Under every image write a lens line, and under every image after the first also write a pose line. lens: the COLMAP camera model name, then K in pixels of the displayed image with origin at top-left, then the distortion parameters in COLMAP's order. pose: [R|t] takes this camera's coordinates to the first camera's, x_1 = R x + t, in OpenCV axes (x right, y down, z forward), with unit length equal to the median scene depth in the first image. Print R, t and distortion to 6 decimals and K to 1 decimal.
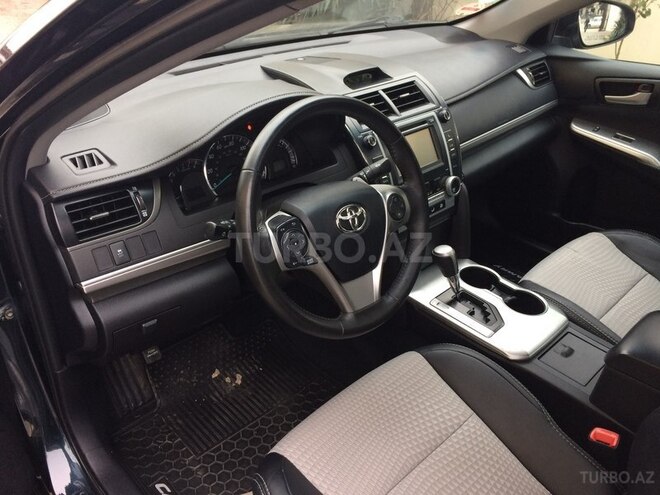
lens RADIAL K [[556.6, 0, 328.8], [0, 556.6, 248.0], [0, 0, 1]] dist [-0.000497, -0.022155]
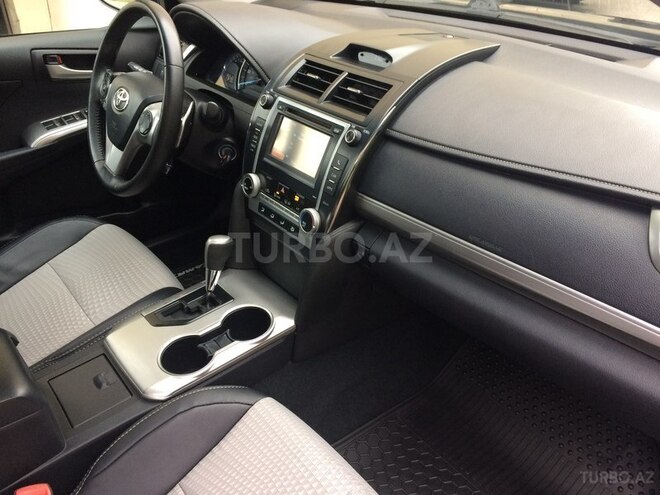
lens RADIAL K [[556.6, 0, 329.3], [0, 556.6, 247.7], [0, 0, 1]] dist [-0.000497, -0.022155]
pose [[-0.057812, 0.529814, -0.846141, 0.899548], [-0.507443, 0.714309, 0.481937, -0.473770], [0.859744, 0.457231, 0.227555, 0.908676]]
